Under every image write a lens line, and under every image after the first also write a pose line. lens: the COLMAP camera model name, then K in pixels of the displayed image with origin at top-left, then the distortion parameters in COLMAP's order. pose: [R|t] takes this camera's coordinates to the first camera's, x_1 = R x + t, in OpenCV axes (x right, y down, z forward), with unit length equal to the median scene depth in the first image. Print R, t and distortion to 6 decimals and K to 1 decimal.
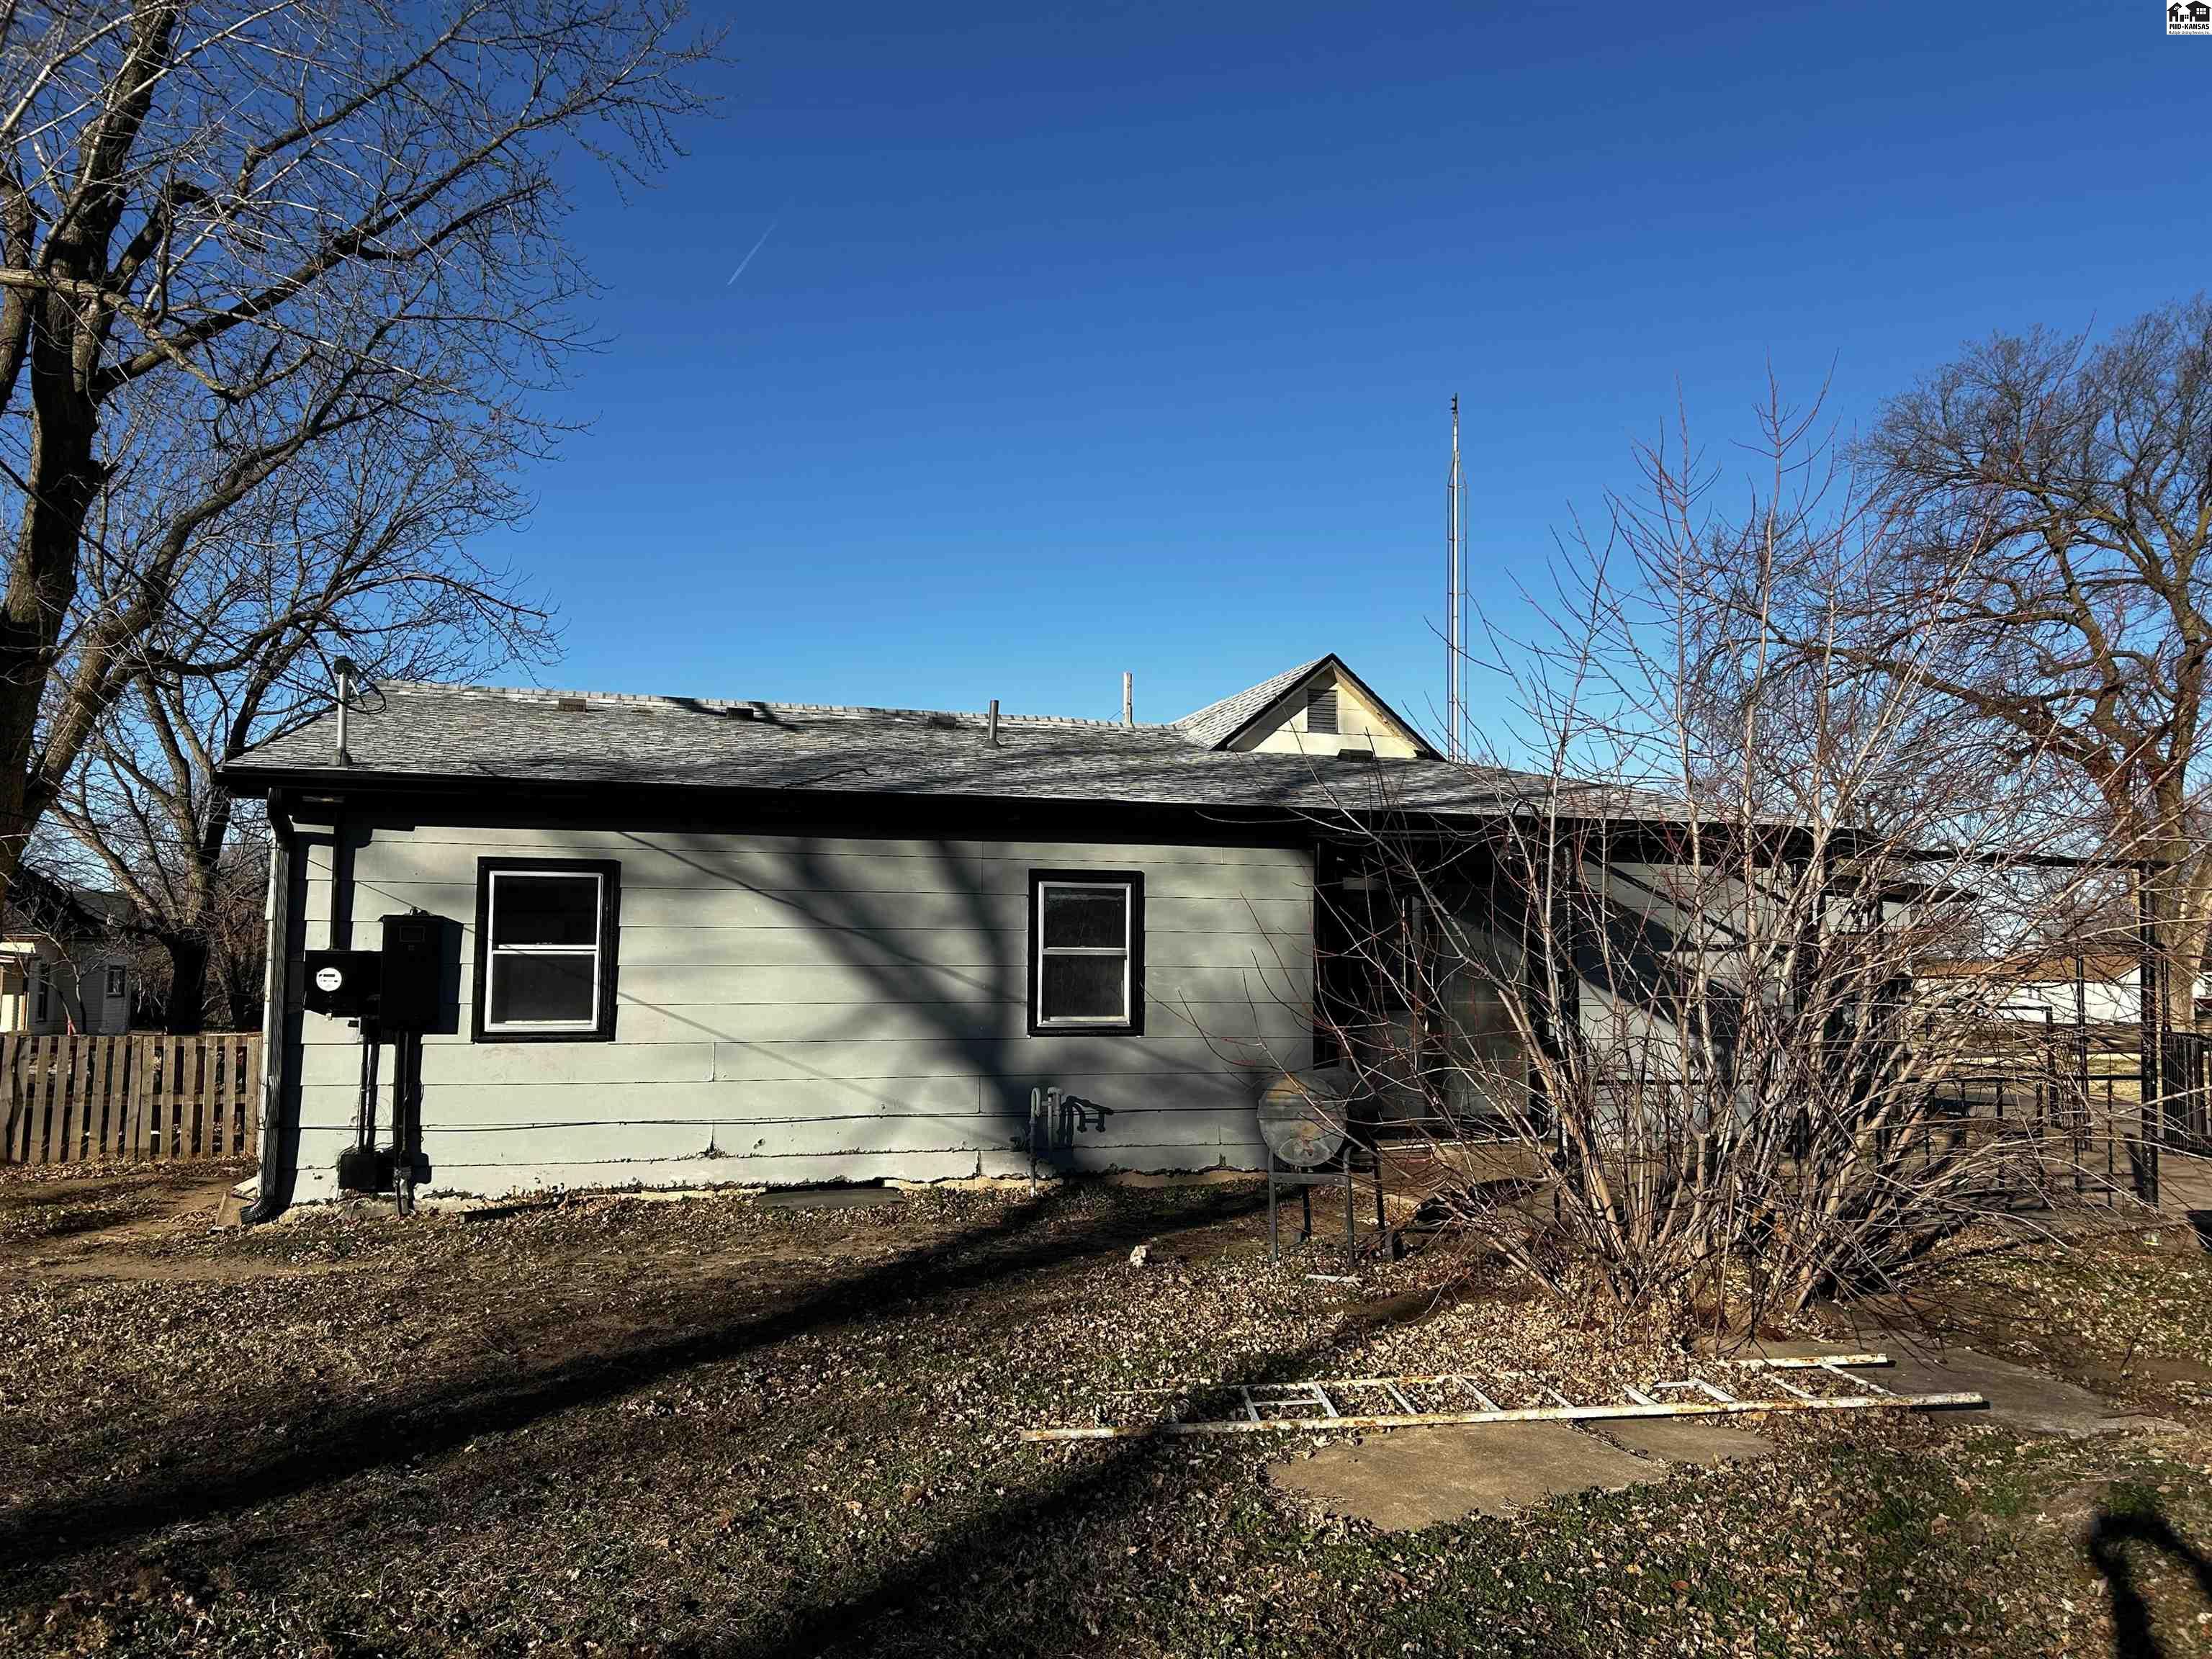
lens RADIAL K [[1689.1, 0, 1106.0], [0, 1689.1, 829.5], [0, 0, 1]] dist [-0.000515, -0.005770]
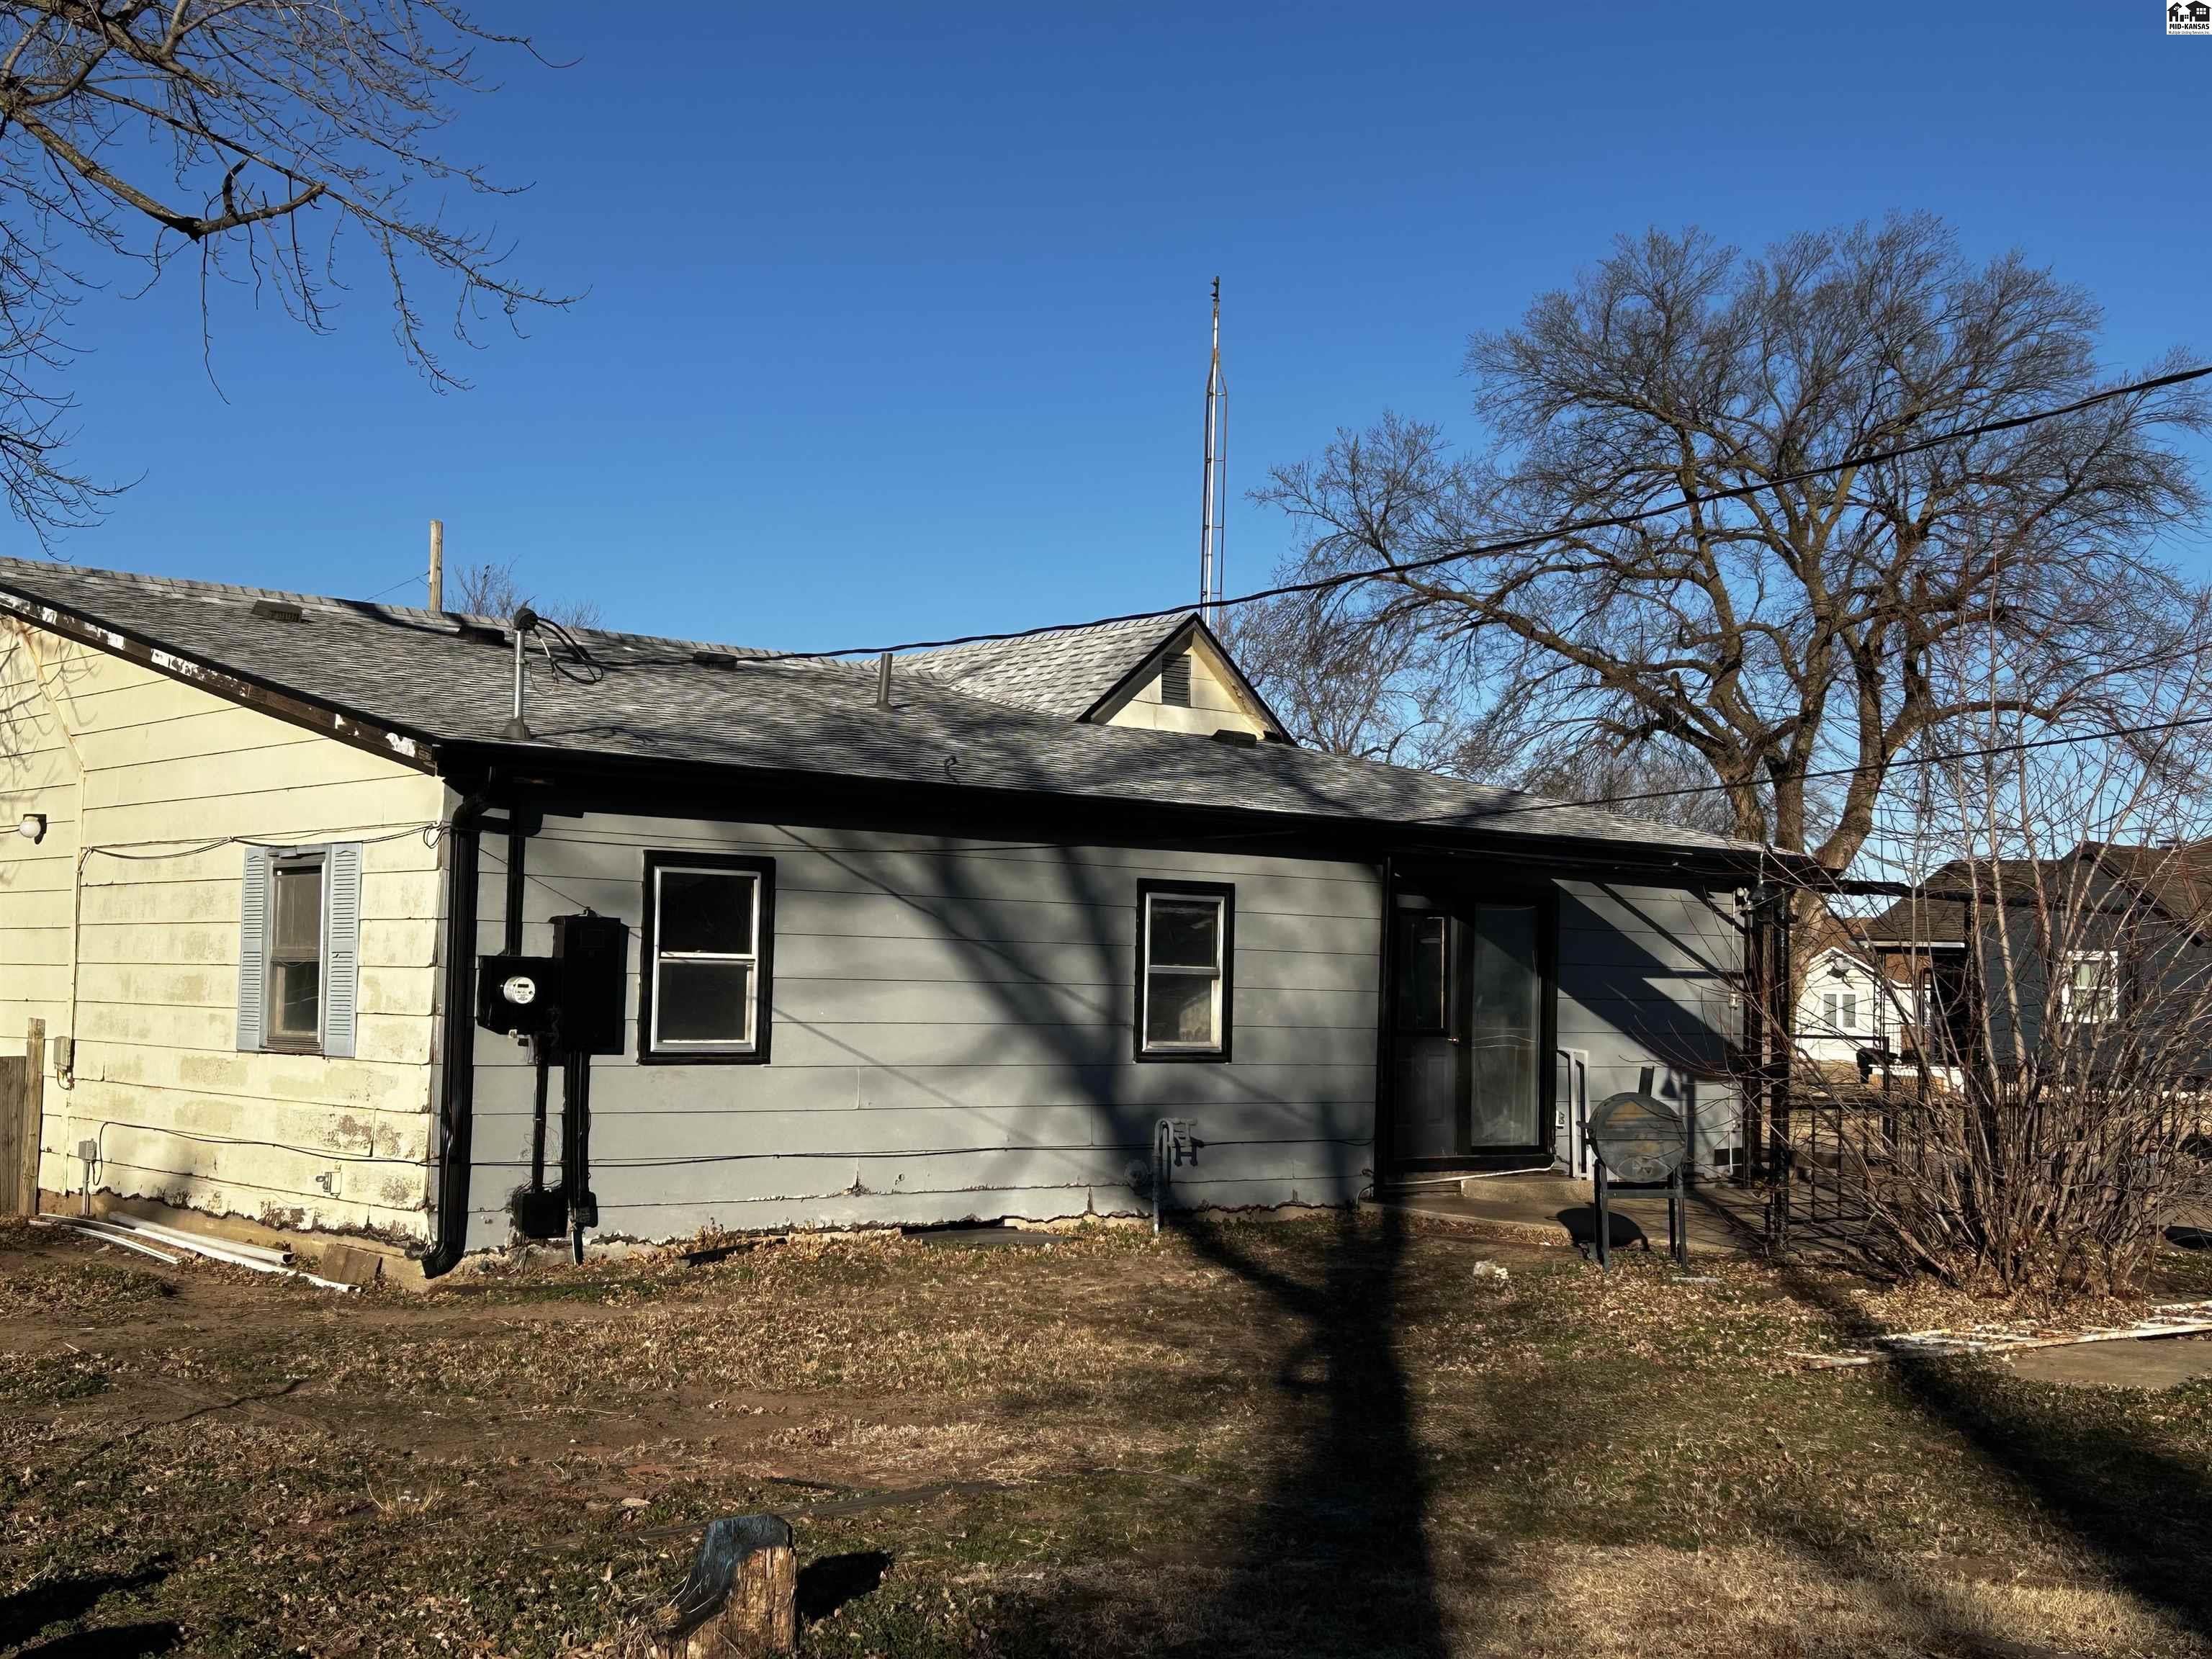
lens RADIAL K [[2652.5, 0, 1106.0], [0, 2652.5, 829.5], [0, 0, 1]] dist [0.007802, 0.001041]
pose [[0.917520, 0.042198, 0.395445, -0.673406], [-0.055104, 0.998253, 0.021330, -0.035166], [-0.393854, -0.041362, 0.918242, -0.326693]]
